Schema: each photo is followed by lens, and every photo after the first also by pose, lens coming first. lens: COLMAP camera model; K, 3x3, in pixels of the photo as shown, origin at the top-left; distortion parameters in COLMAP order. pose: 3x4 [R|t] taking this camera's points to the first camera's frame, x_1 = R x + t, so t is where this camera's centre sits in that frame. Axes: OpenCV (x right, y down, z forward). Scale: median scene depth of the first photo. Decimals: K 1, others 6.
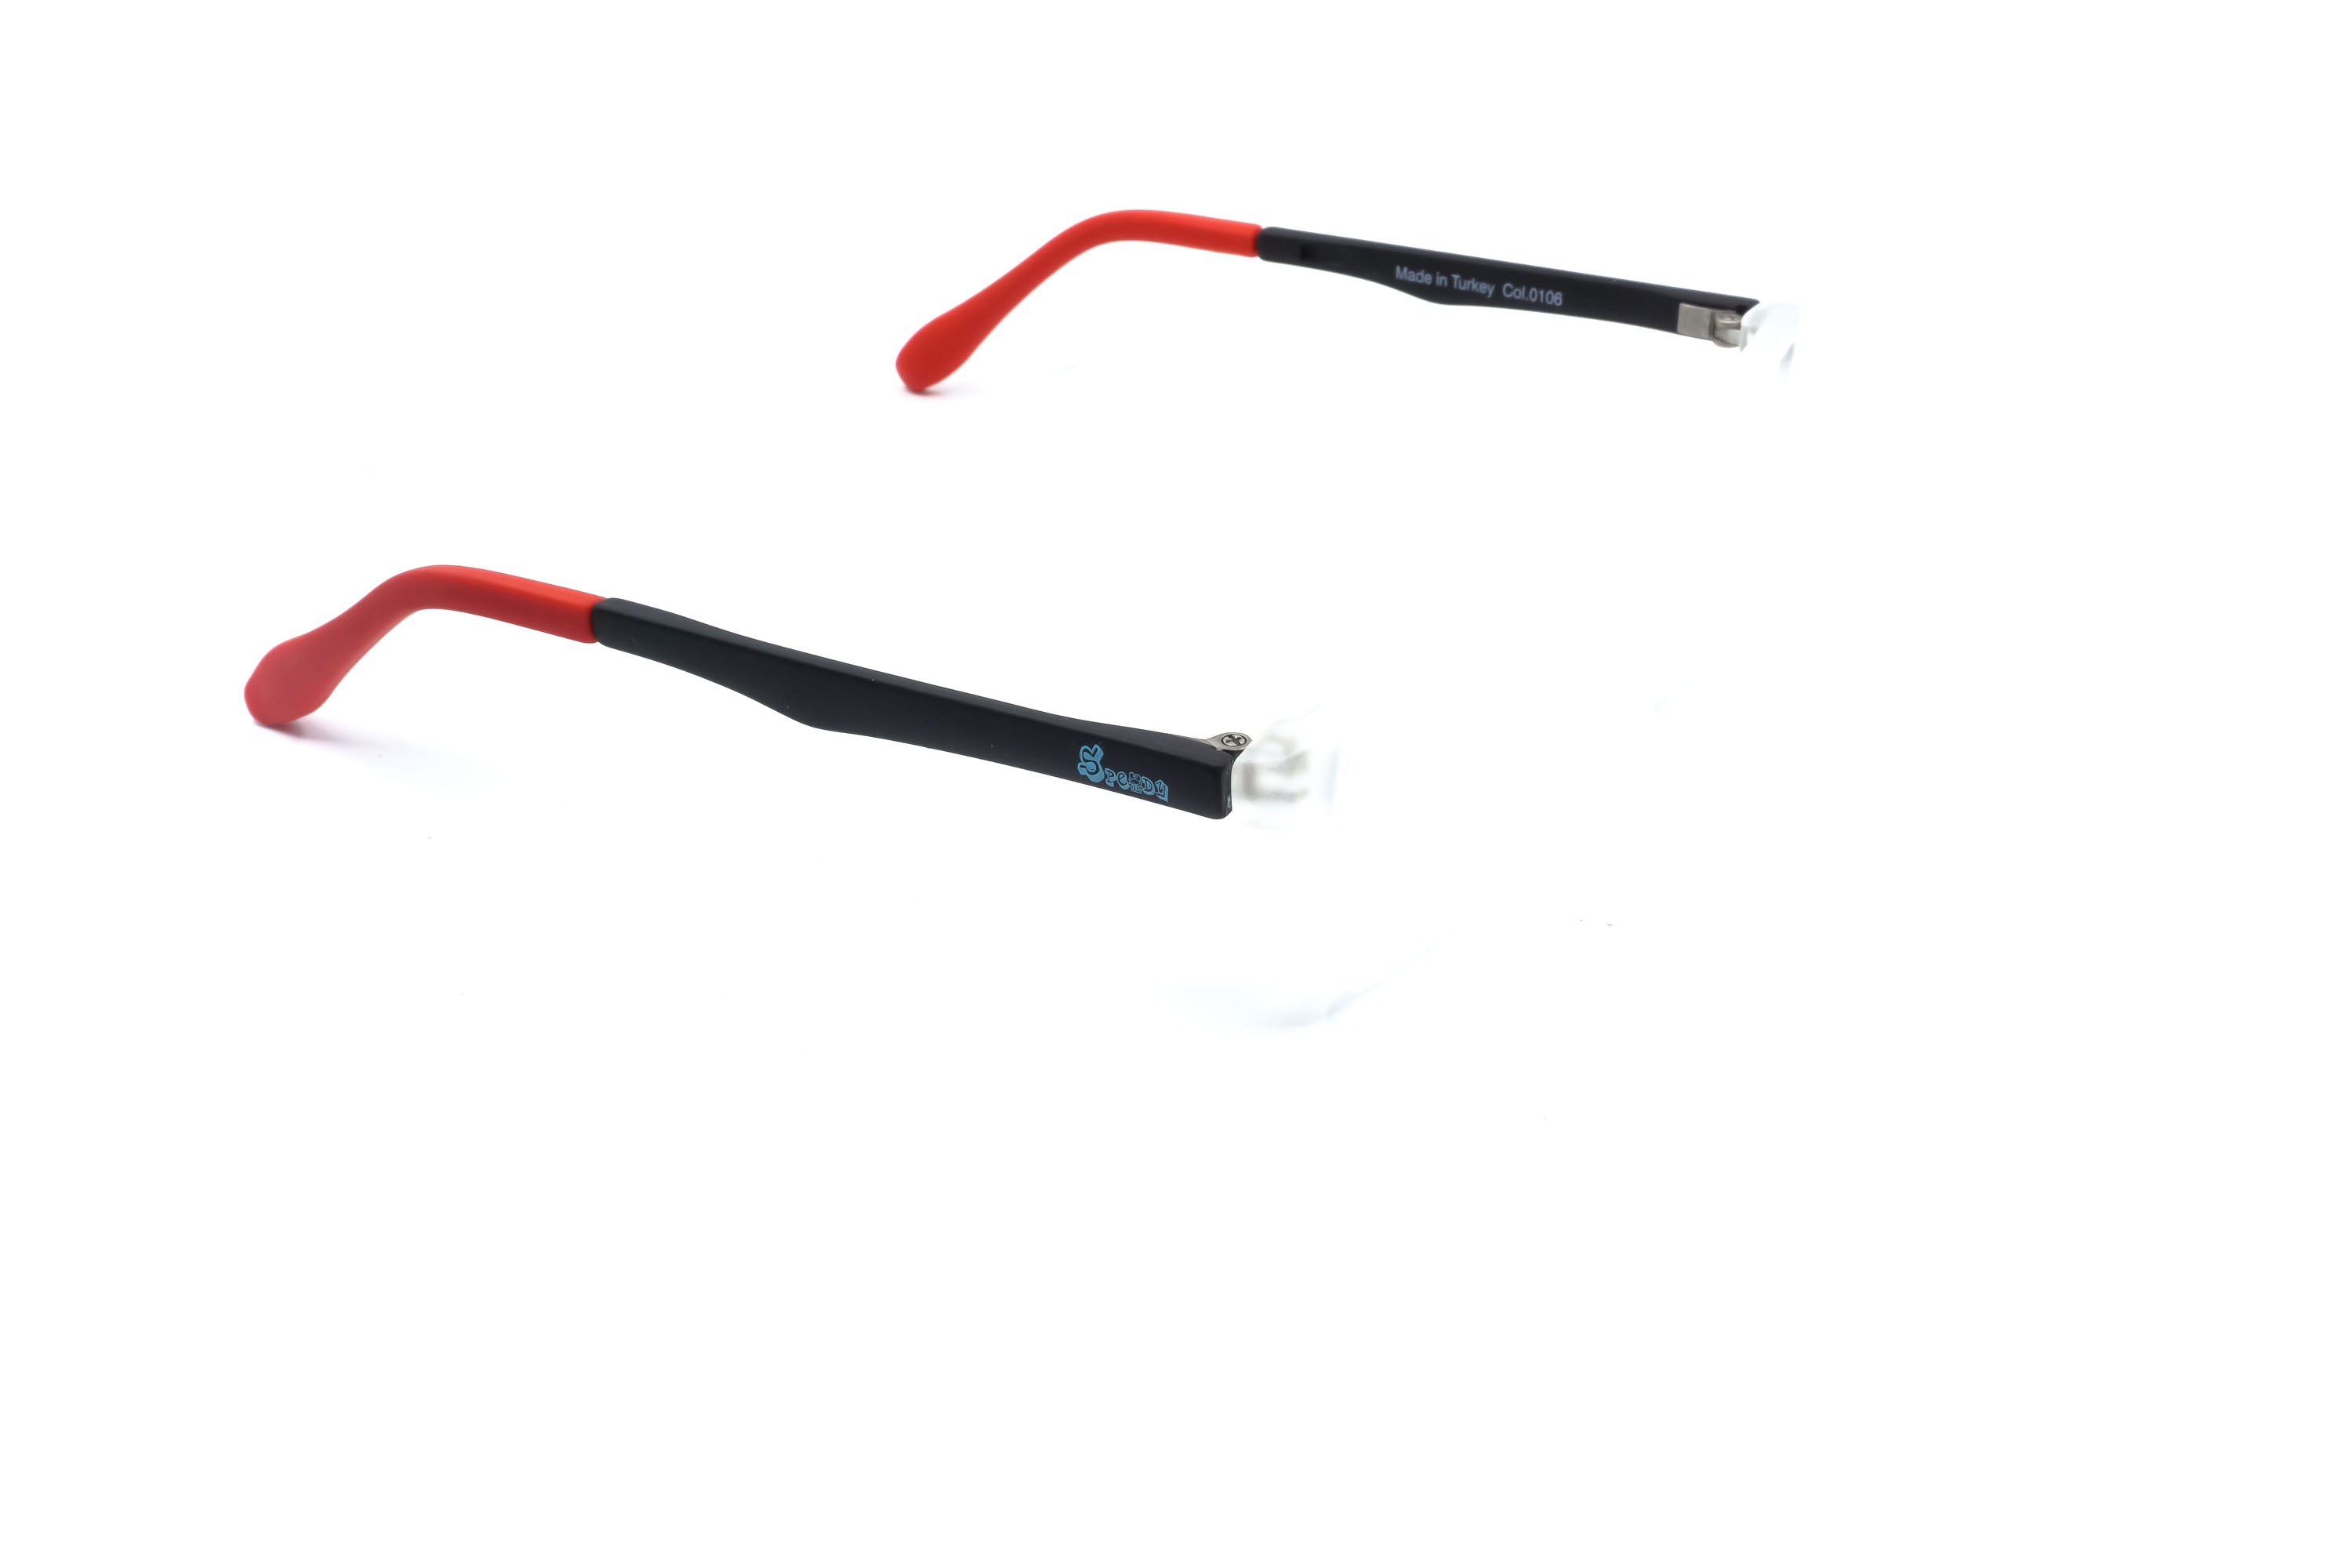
lens RADIAL K [[2452.5, 0, 1168.1], [0, 2452.5, 797.8], [0, 0, 1]] dist [0.008222, 0.000000]
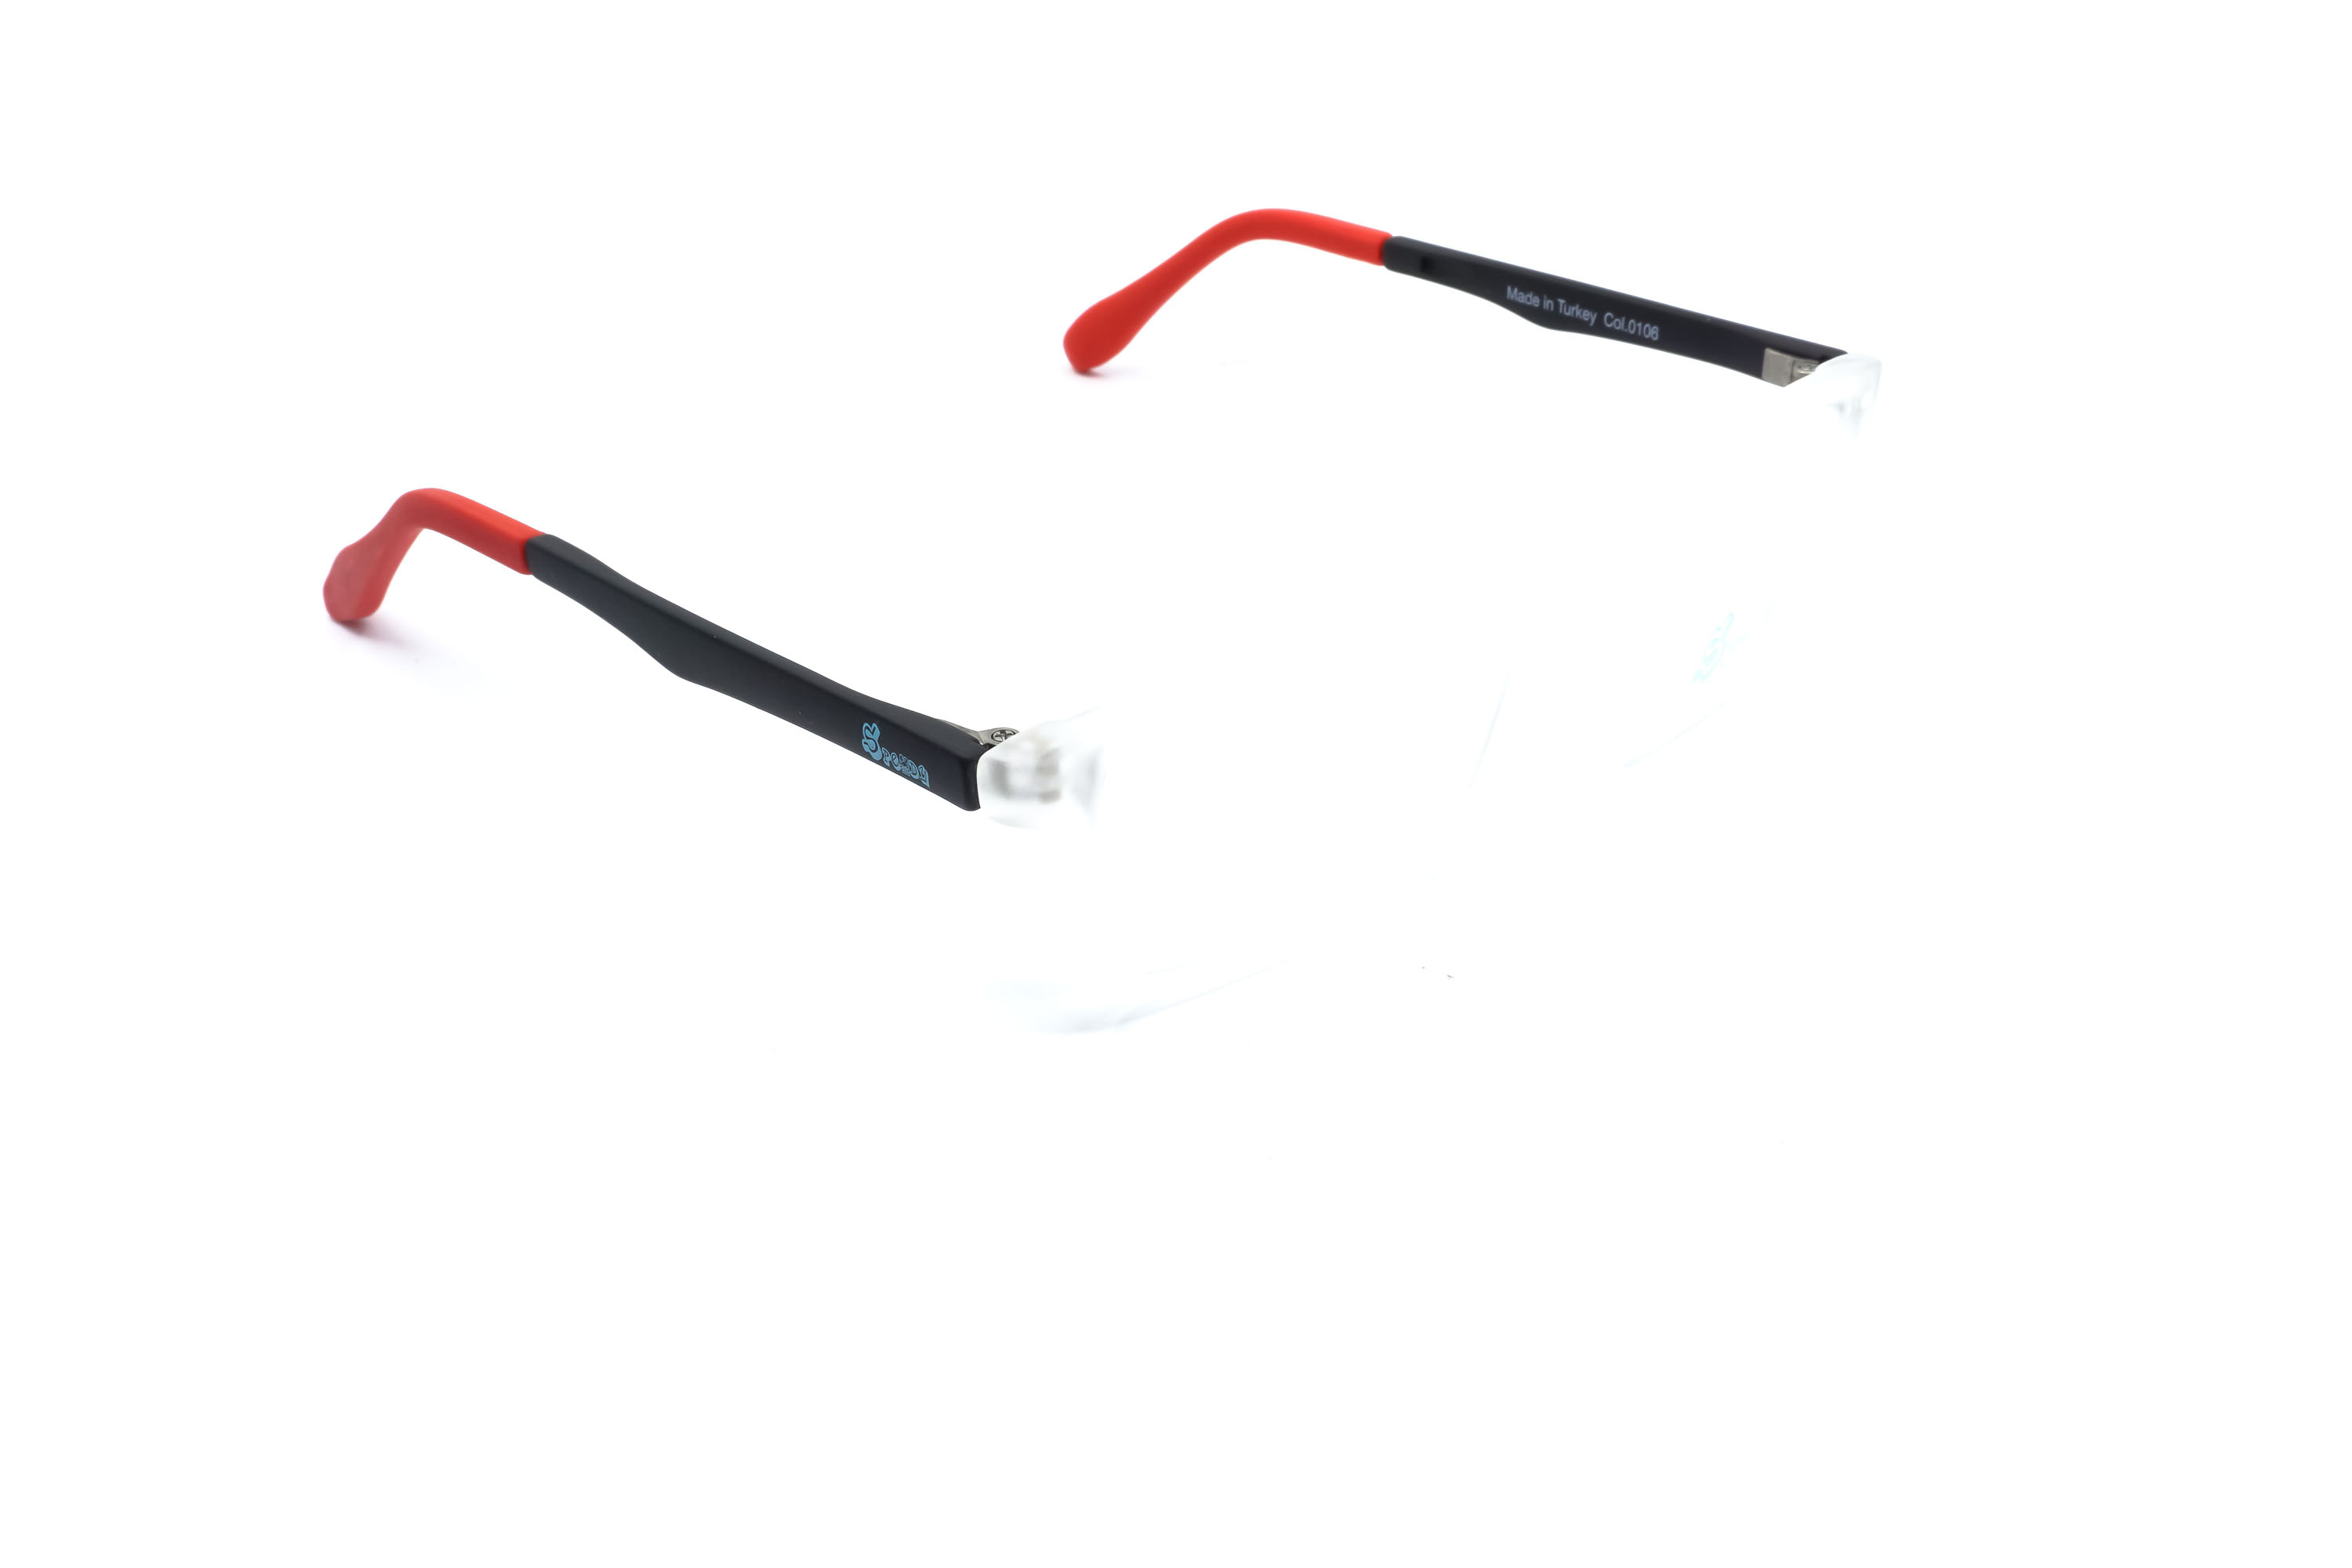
lens RADIAL K [[2452.5, 0, 1171.2], [0, 2452.5, 772.9], [0, 0, 1]] dist [0.008222, 0.000000]
pose [[0.967527, 0.125036, -0.219674, 0.215875], [-0.126289, 0.991958, 0.008388, -0.017280], [0.218956, 0.019627, 0.975537, 0.026012]]
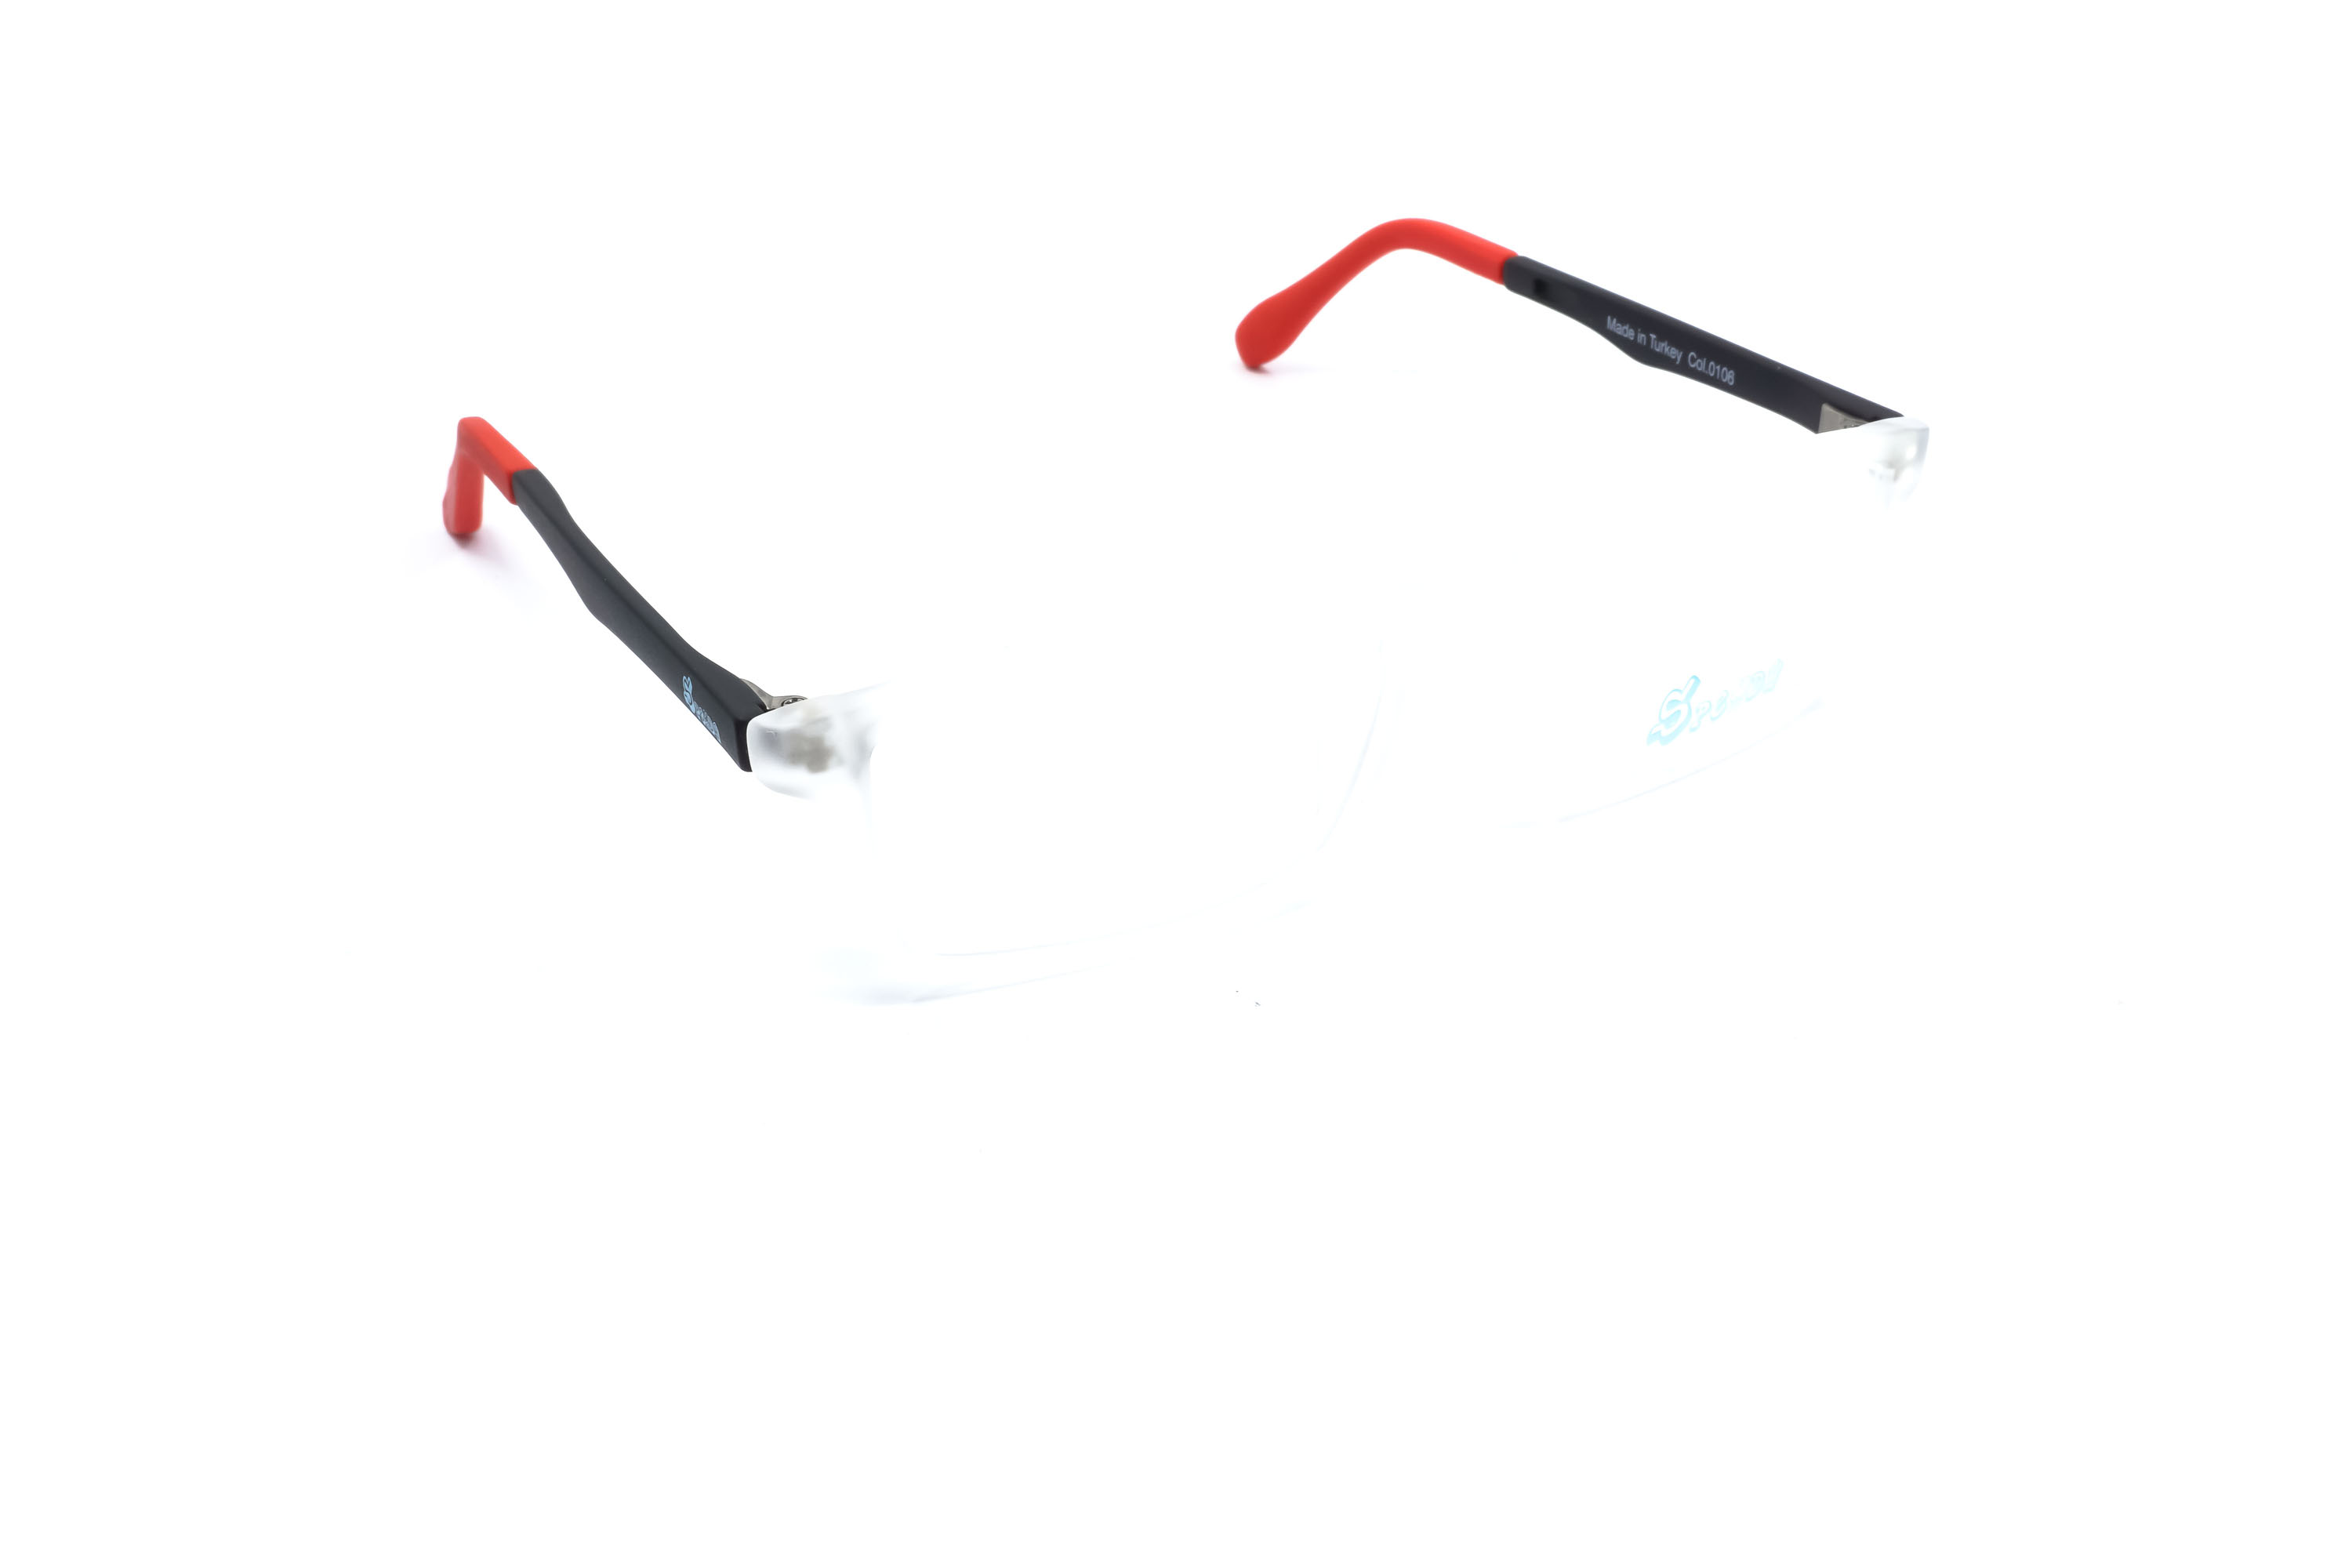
lens RADIAL K [[2452.5, 0, 1192.7], [0, 2452.5, 784.7], [0, 0, 1]] dist [0.008222, 0.000000]
pose [[0.873704, 0.247088, -0.419033, 0.418654], [-0.247103, 0.967414, 0.055224, -0.059679], [0.419024, 0.055295, 0.906290, 0.099859]]
